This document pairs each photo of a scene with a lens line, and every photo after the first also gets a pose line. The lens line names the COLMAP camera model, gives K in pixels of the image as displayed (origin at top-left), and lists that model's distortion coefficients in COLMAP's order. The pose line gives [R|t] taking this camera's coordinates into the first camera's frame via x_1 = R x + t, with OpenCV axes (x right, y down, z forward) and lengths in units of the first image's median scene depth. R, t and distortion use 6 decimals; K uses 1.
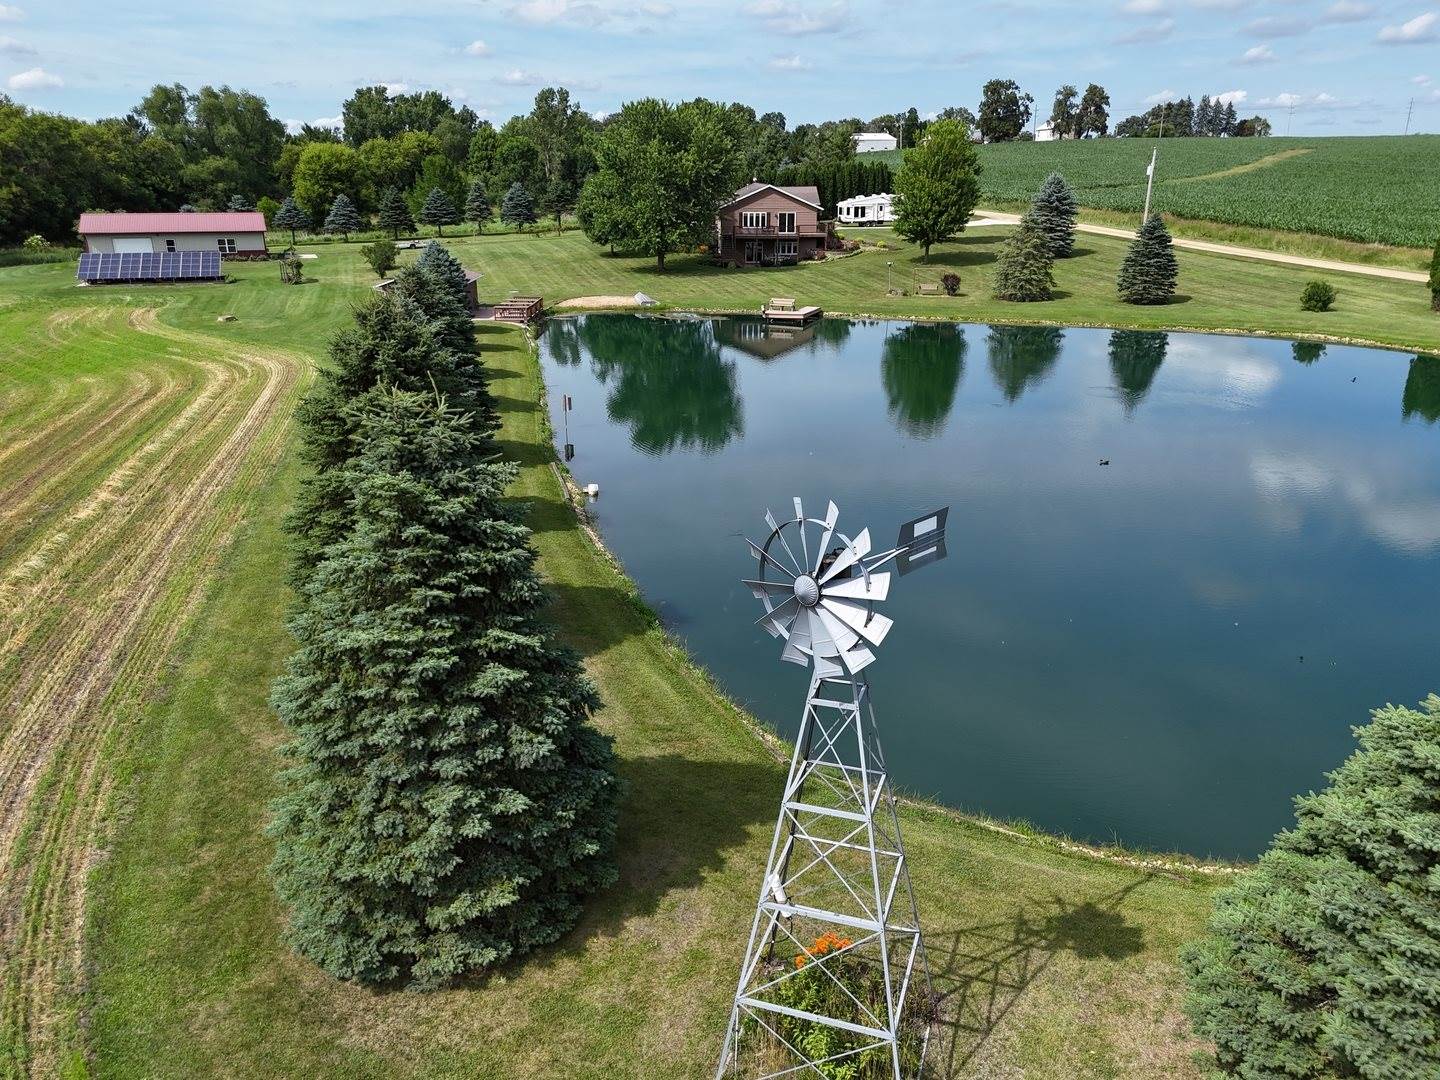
lens RADIAL K [[1061.4, 0, 720.0], [0, 1061.4, 540.0], [0, 0, 1]] dist [0.080890, -0.077290]
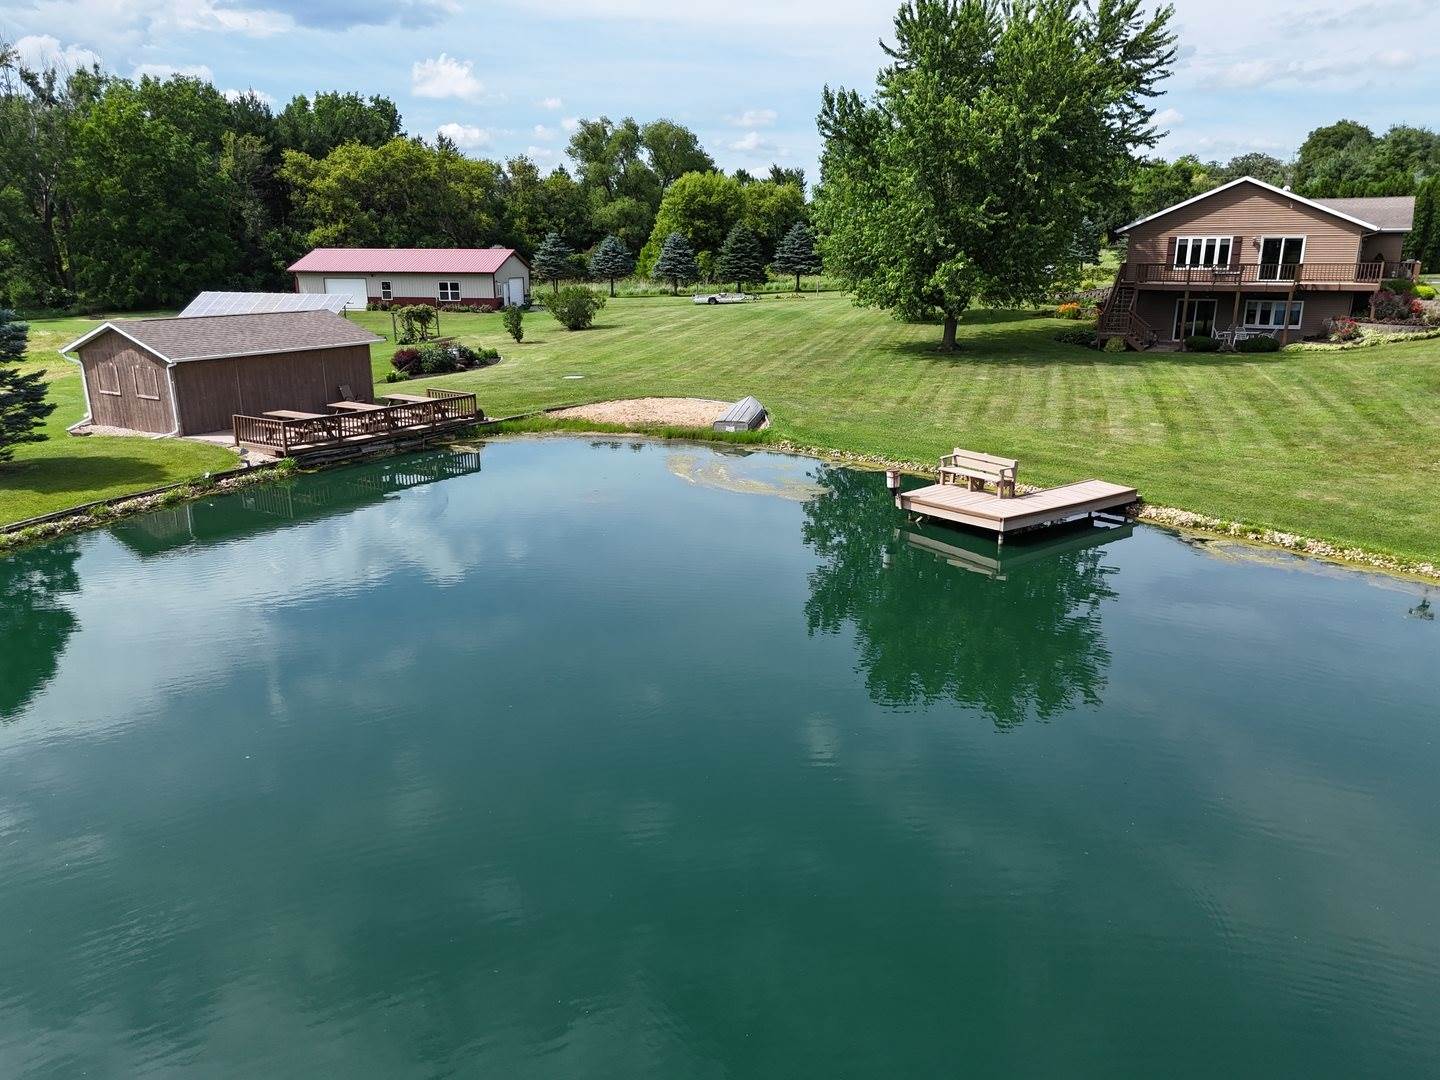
lens RADIAL K [[1066.7, 0, 717.4], [0, 1066.7, 537.5], [0, 0, 1]] dist [0.091991, -0.097565]
pose [[0.844772, 0.141890, -0.515972, 0.084637], [-0.174927, 0.984457, -0.015677, -0.097367], [0.505728, 0.103501, 0.856462, 0.366925]]
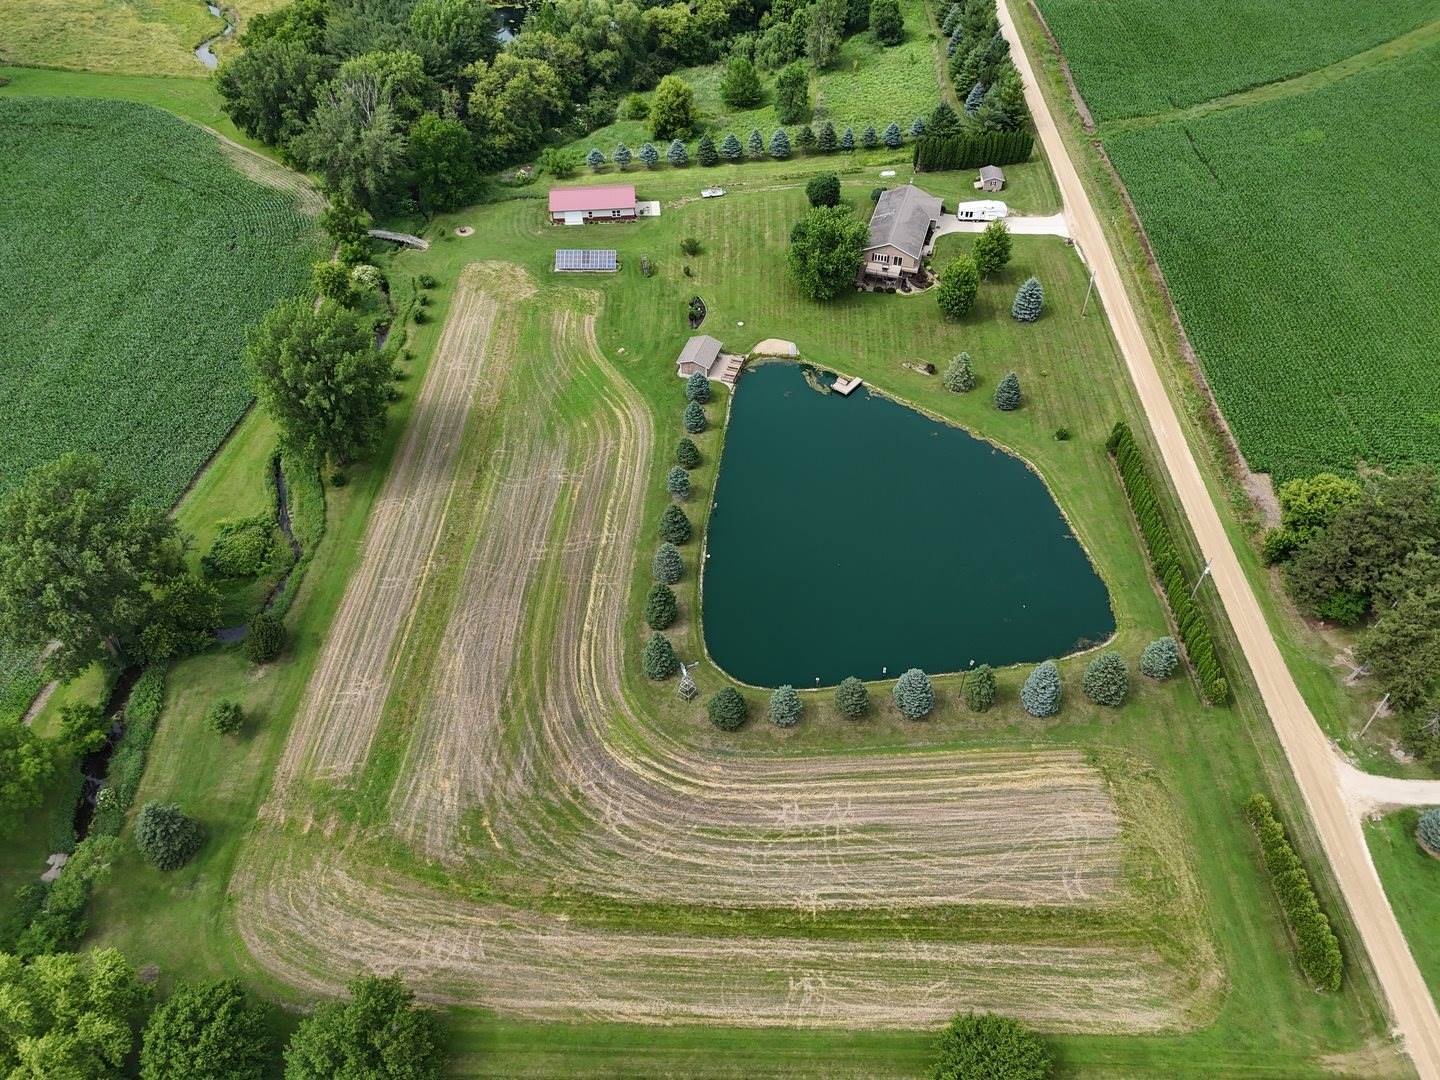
lens RADIAL K [[1066.7, 0, 717.4], [0, 1066.7, 537.5], [0, 0, 1]] dist [0.091991, -0.097565]
pose [[0.950169, 0.218430, -0.222410, 0.208383], [-0.097846, 0.886378, 0.452504, -0.502616], [0.295980, -0.408193, 0.863582, -0.654010]]
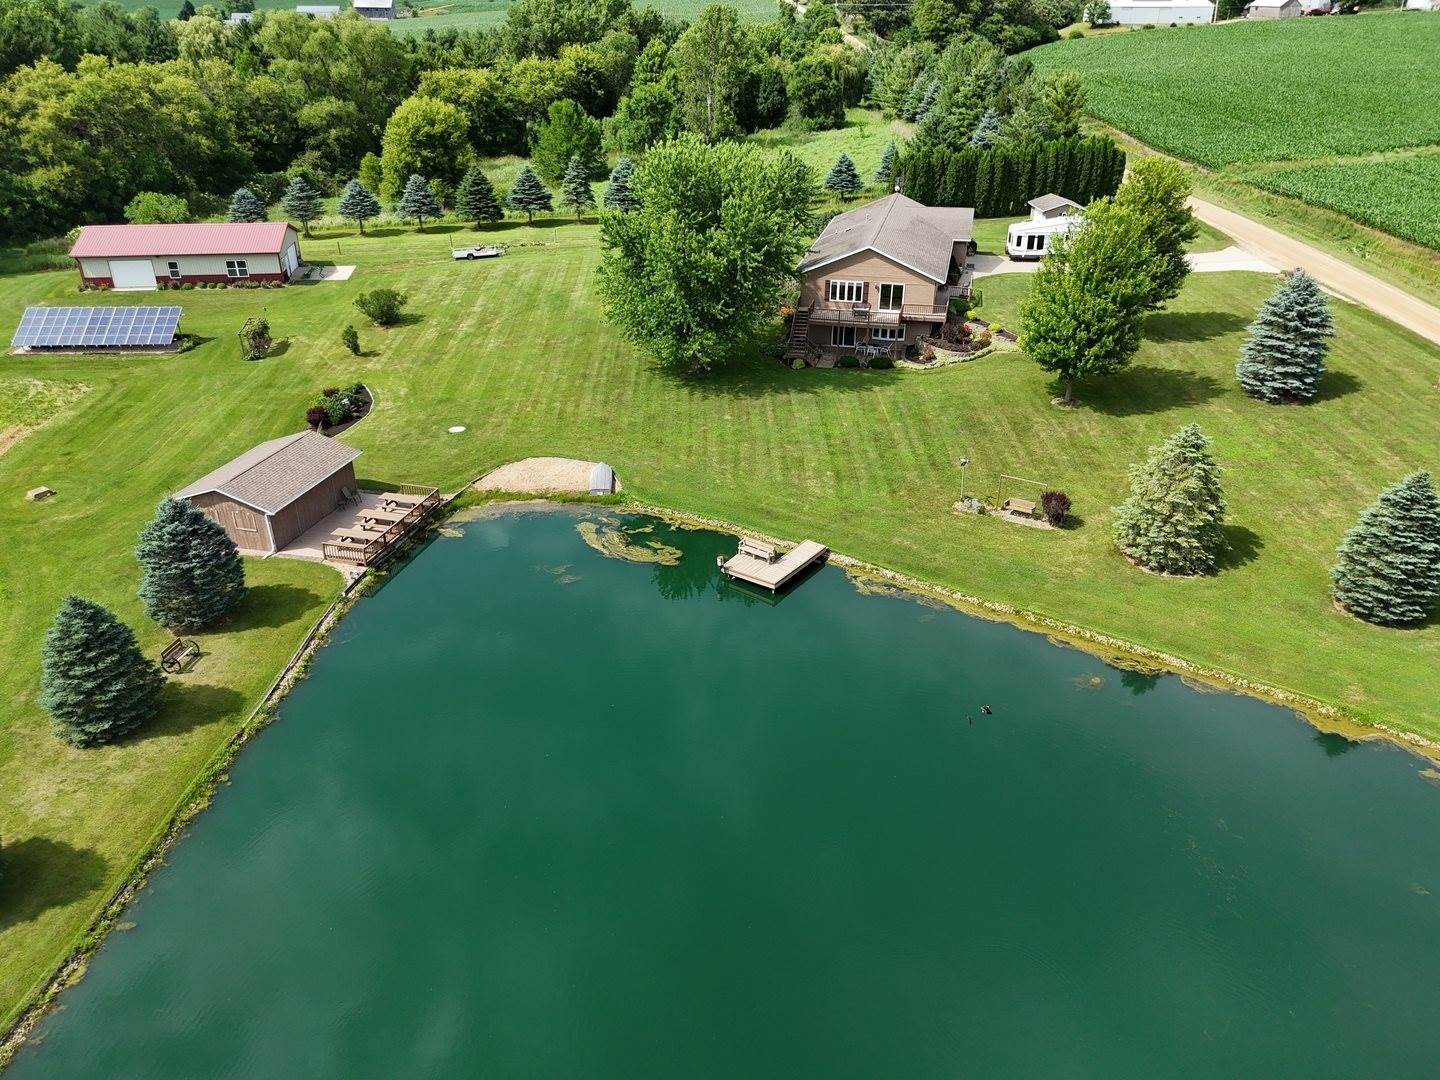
lens RADIAL K [[1066.7, 0, 717.4], [0, 1066.7, 537.5], [0, 0, 1]] dist [0.091991, -0.097565]
pose [[0.966520, 0.117227, -0.228246, 0.097578], [-0.085846, 0.986008, 0.142893, -0.169738], [0.241804, -0.118515, 0.963060, 0.192007]]
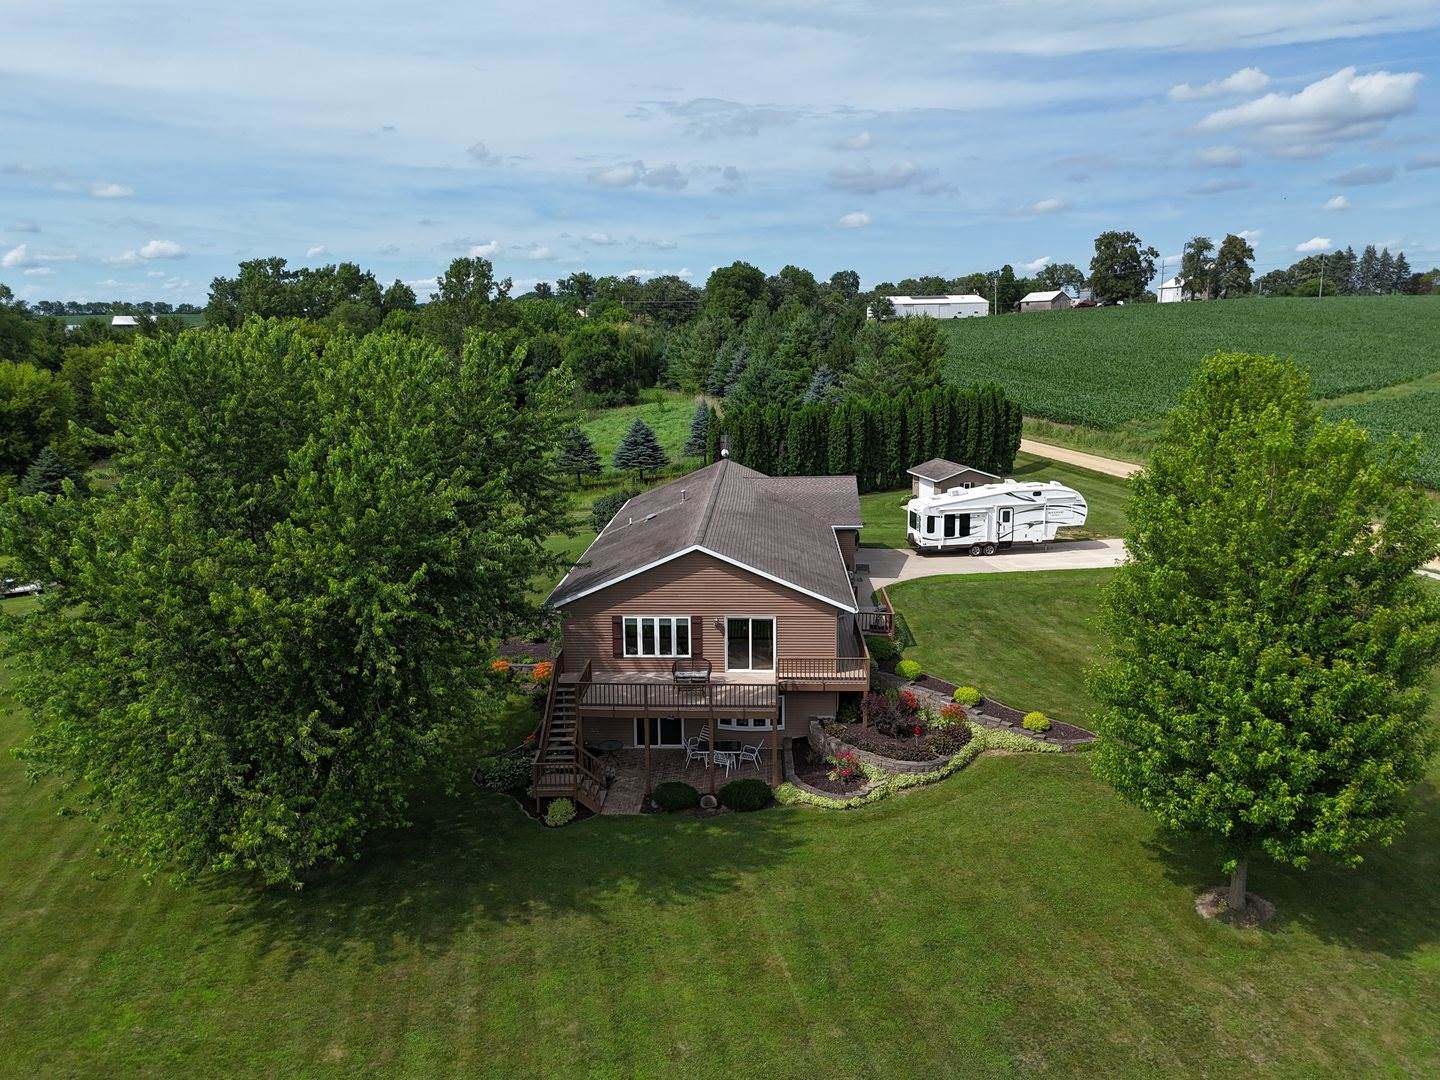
lens RADIAL K [[1066.7, 0, 717.4], [0, 1066.7, 537.5], [0, 0, 1]] dist [0.091991, -0.097565]
pose [[0.996784, 0.004419, -0.080009, 0.058244], [-0.014932, 0.991232, -0.131285, -0.209876], [0.078728, 0.132057, 0.988111, 0.481206]]
